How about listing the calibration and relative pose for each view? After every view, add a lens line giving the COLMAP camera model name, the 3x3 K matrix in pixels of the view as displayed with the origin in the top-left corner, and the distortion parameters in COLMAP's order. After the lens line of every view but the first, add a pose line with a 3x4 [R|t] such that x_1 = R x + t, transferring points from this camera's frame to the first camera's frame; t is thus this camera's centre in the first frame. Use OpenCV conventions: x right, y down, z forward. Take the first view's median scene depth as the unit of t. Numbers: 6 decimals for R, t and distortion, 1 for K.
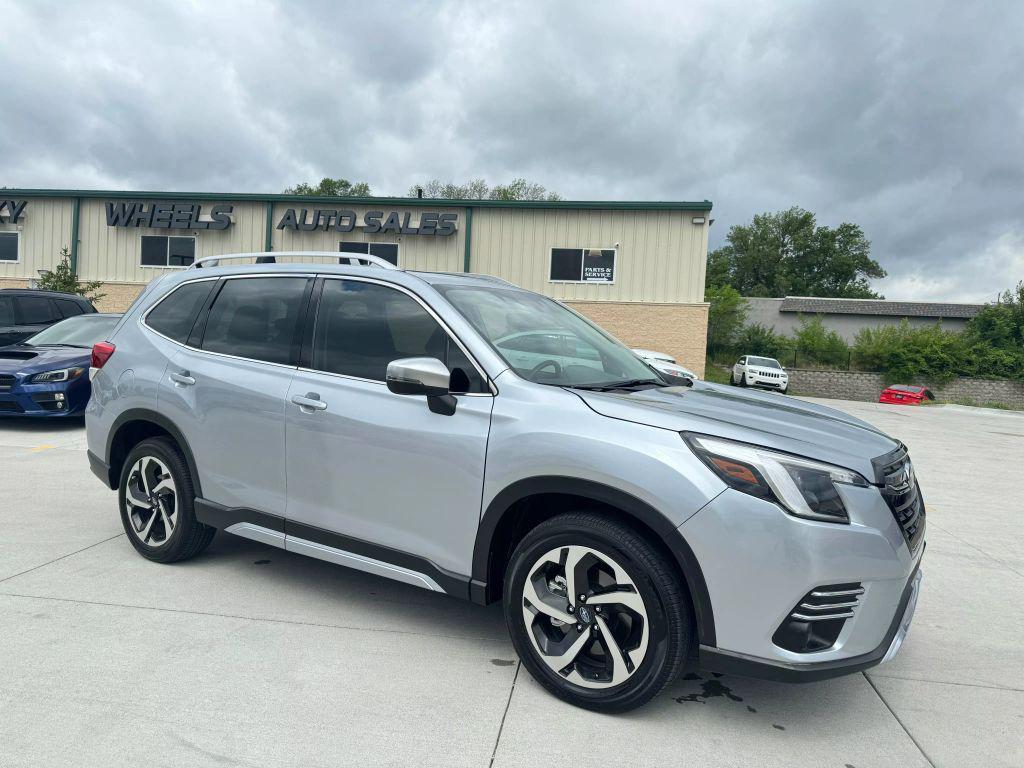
lens RADIAL K [[764.6, 0, 549.5], [0, 764.6, 381.7], [0, 0, 1]] dist [0.142465, -0.254015]
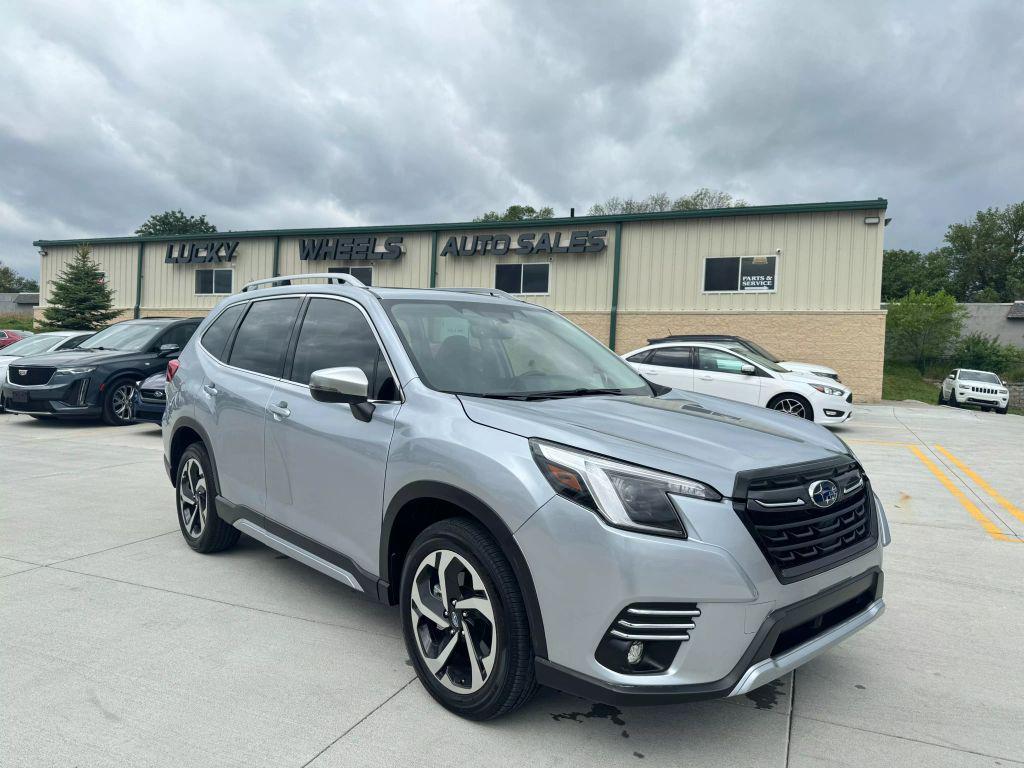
lens RADIAL K [[769.2, 0, 507.7], [0, 769.2, 387.1], [0, 0, 1]] dist [0.164242, -0.274312]
pose [[0.959896, -0.004149, -0.280326, 0.254123], [-0.000198, 0.999880, -0.015476, 0.008881], [0.280357, 0.014911, 0.959780, 0.024489]]
